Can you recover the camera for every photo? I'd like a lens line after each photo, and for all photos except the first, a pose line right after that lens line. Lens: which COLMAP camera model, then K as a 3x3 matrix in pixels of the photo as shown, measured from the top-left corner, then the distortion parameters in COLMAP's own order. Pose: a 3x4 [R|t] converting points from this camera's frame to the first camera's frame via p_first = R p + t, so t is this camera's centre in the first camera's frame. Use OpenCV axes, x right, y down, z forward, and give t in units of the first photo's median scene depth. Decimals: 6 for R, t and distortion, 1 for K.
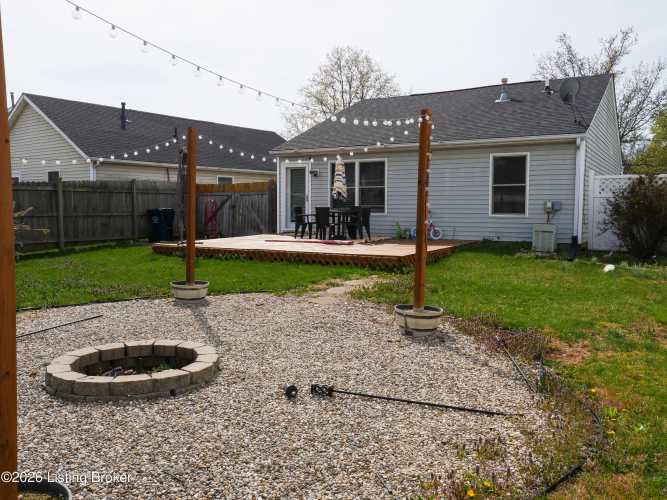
lens RADIAL K [[568.6, 0, 333.2], [0, 568.6, 254.2], [0, 0, 1]] dist [-0.000040, -0.011339]
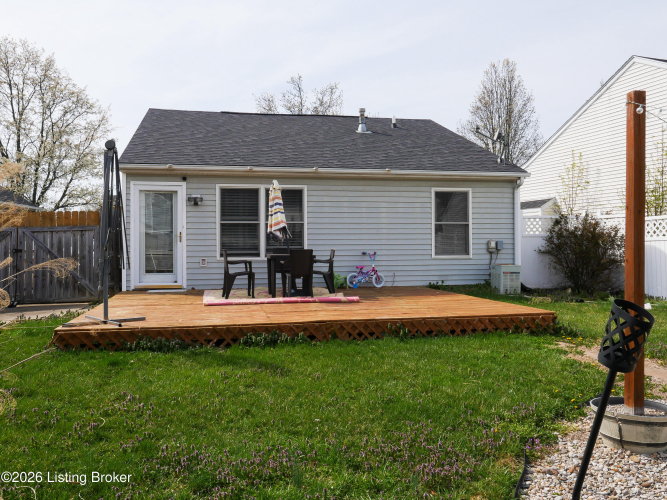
lens RADIAL K [[568.6, 0, 333.6], [0, 568.6, 243.4], [0, 0, 1]] dist [-0.000040, -0.011339]
pose [[0.753416, -0.006436, 0.657513, -0.427452], [0.062378, 0.996142, -0.061726, -0.044011], [-0.654579, 0.087520, 0.750910, 0.438112]]
